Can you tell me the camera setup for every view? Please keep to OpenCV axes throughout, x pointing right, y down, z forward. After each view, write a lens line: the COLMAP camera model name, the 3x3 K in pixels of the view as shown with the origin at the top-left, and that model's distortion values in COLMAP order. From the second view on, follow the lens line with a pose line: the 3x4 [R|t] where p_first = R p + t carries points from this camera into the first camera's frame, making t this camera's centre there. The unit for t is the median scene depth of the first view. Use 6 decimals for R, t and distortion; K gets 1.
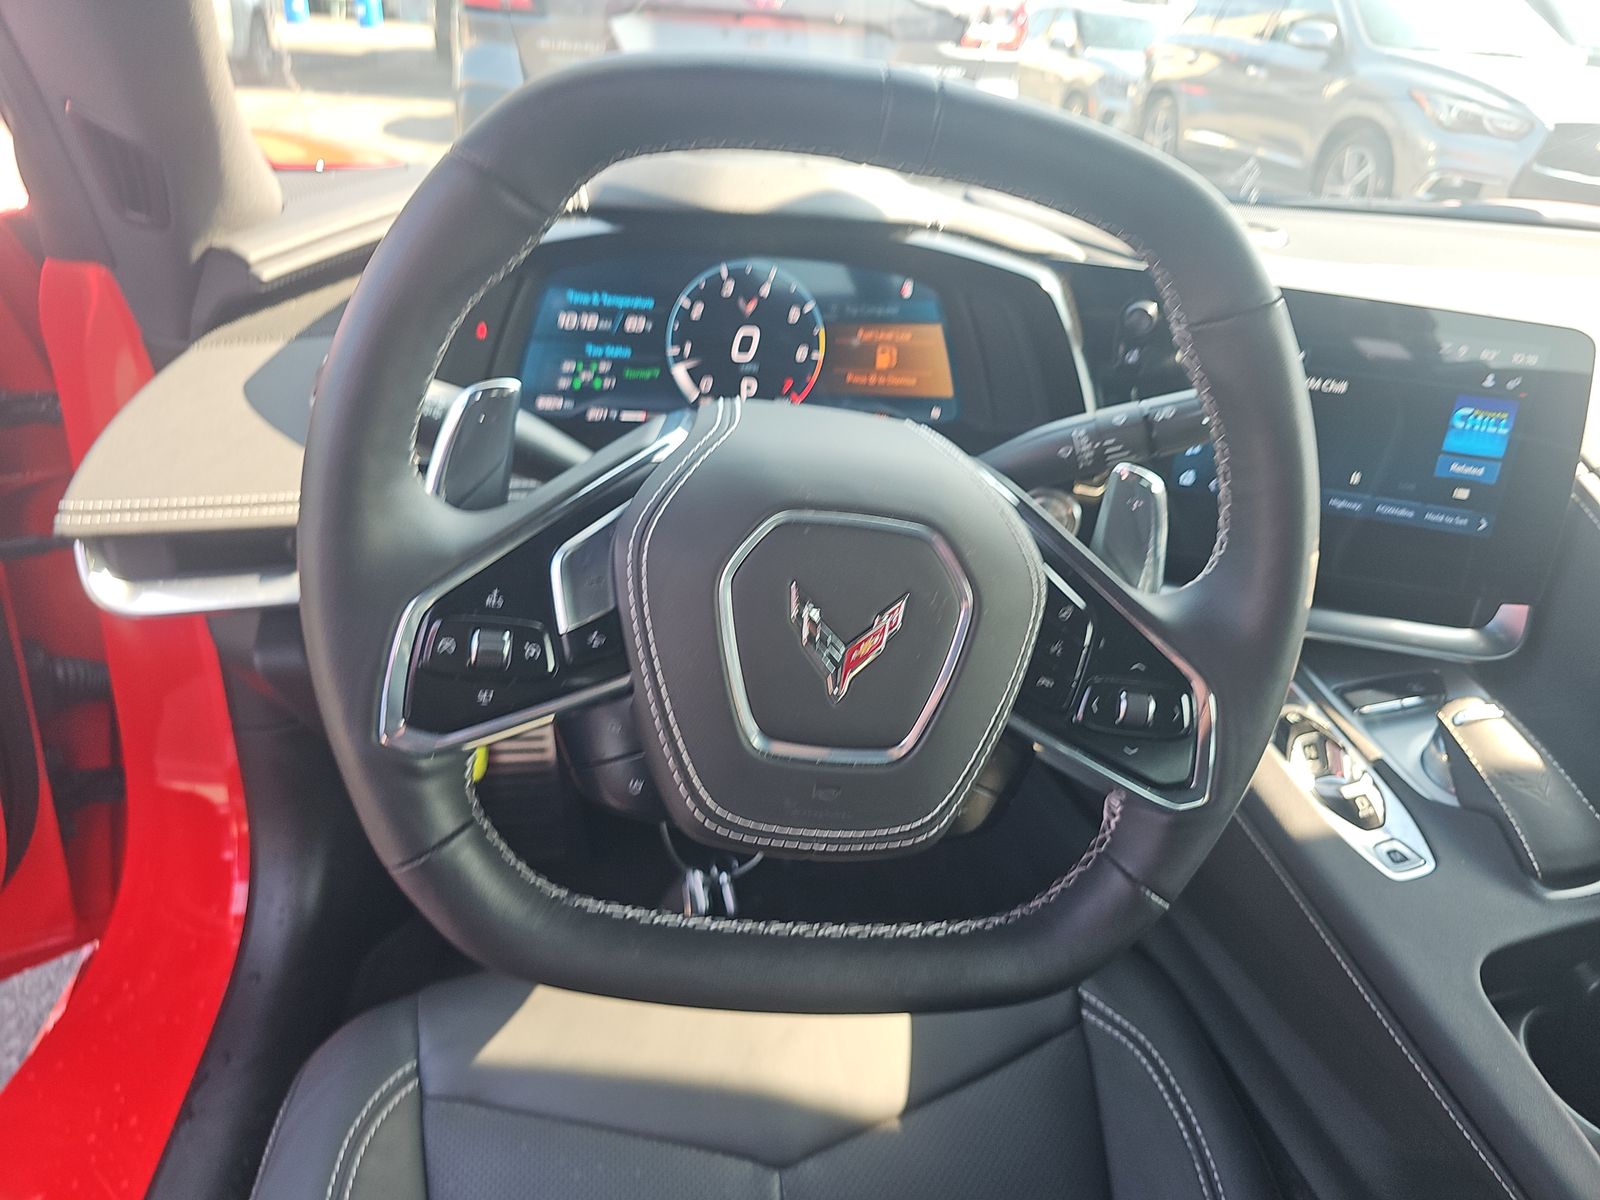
lens RADIAL K [[1035.0, 0, 800.0], [0, 1035.0, 600.0], [0, 0, 1]] dist [-0.002023, -0.001528]
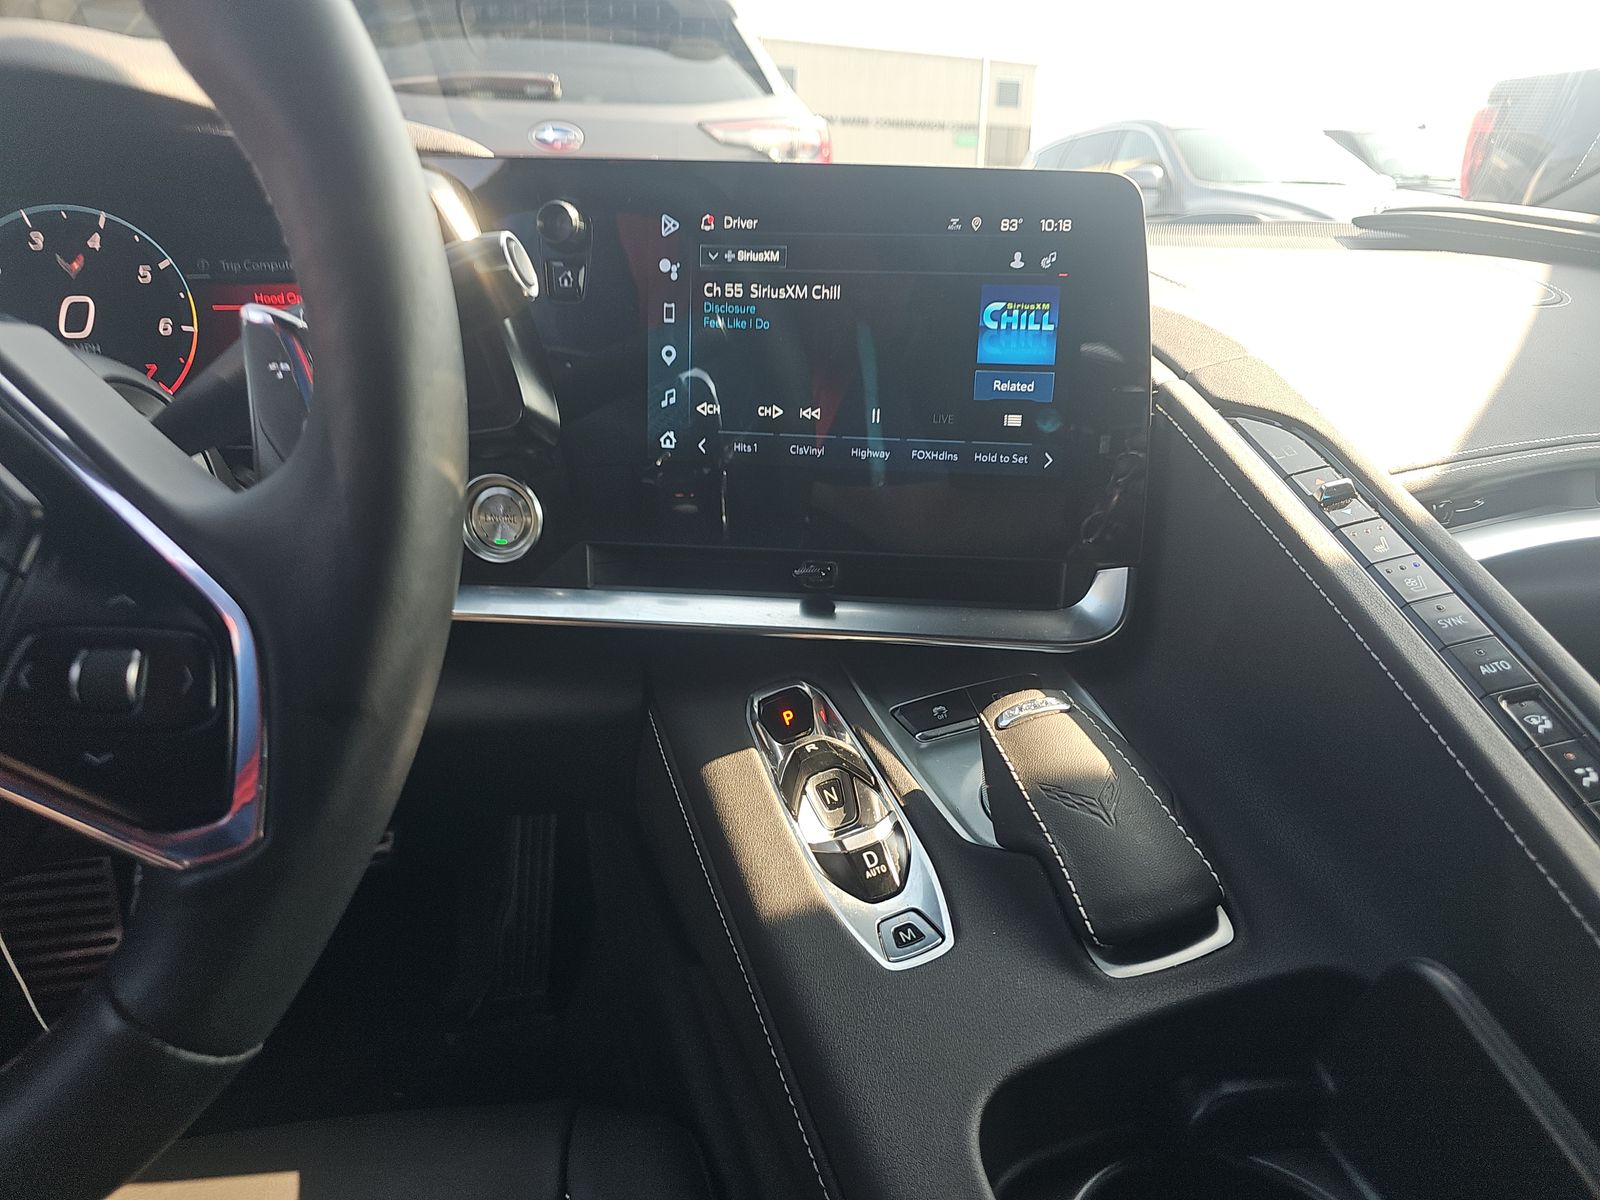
lens RADIAL K [[1008.9, 0, 803.8], [0, 1008.9, 641.1], [0, 0, 1]] dist [0.004246, 0.000349]
pose [[0.995370, -0.081672, 0.050688, 0.415387], [0.087146, 0.989261, -0.117339, 0.113239], [-0.040561, 0.121213, 0.991797, 0.299175]]
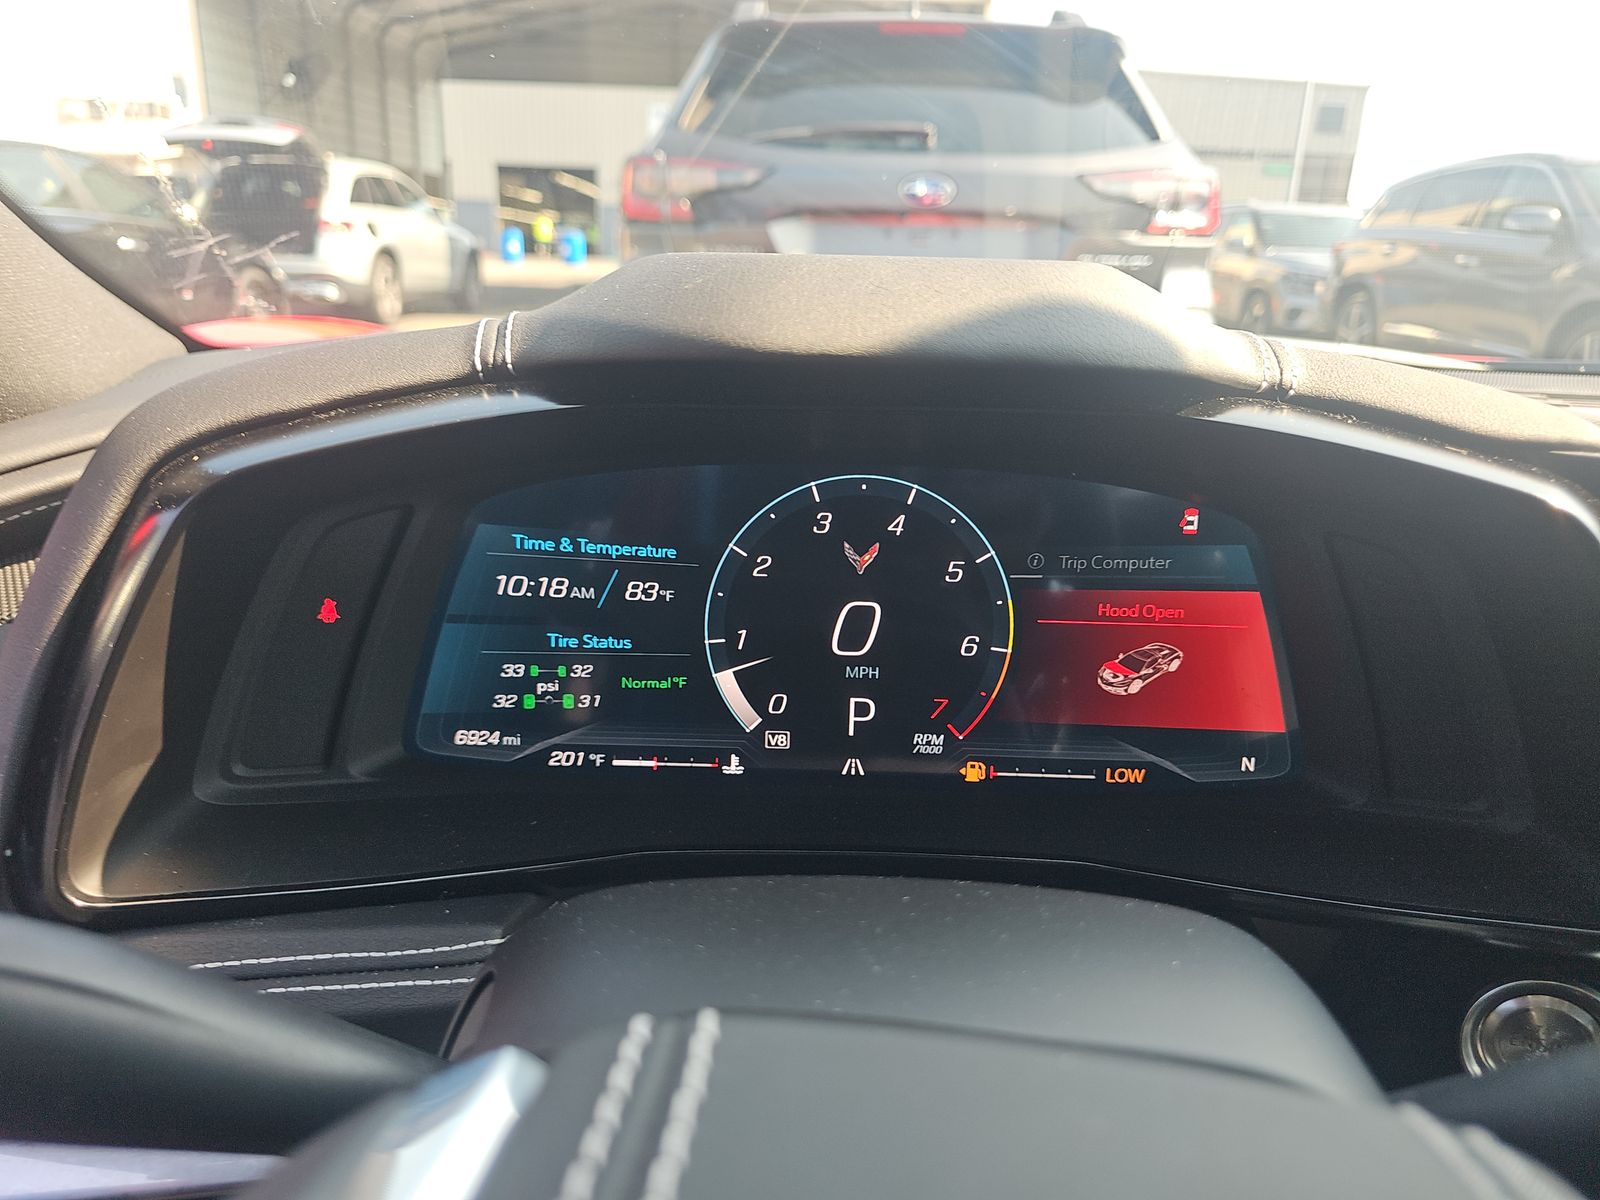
lens RADIAL K [[1008.9, 0, 803.8], [0, 1008.9, 641.1], [0, 0, 1]] dist [0.004246, 0.000349]
pose [[0.987973, 0.014469, -0.153949, -0.002103], [-0.036382, 0.989412, -0.140497, -0.174254], [0.150286, 0.144408, 0.978039, 0.524343]]
